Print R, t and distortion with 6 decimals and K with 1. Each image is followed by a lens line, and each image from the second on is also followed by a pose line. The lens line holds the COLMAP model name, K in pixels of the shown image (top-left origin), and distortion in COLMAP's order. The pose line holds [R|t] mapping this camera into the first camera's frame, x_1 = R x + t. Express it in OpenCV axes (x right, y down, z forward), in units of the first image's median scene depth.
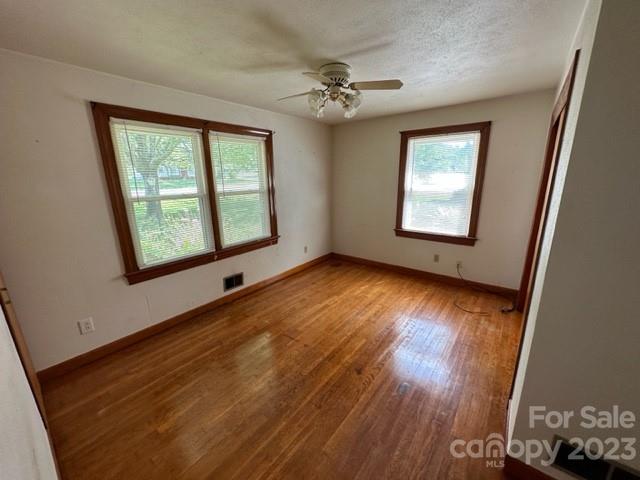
lens RADIAL K [[254.6, 0, 322.5], [0, 254.6, 236.1], [0, 0, 1]] dist [-0.003613, 0.000005]
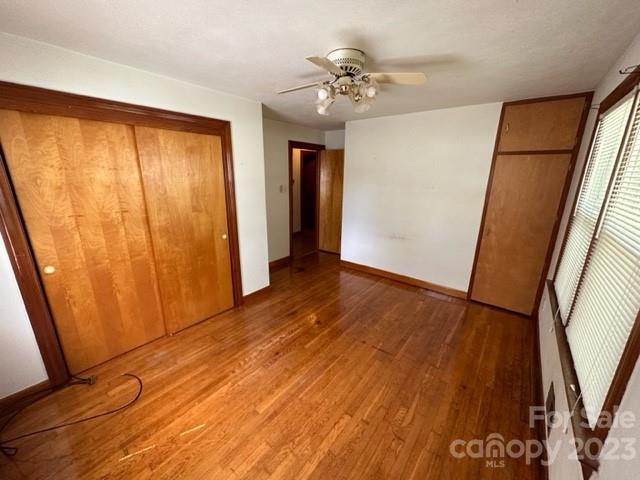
lens RADIAL K [[254.6, 0, 322.4], [0, 254.6, 241.6], [0, 0, 1]] dist [-0.003613, 0.000005]
pose [[-0.999994, 0.003463, 0.000705, 0.095864], [0.003368, 0.873670, 0.486507, -0.408791], [0.001068, 0.486506, -0.873677, 1.585068]]
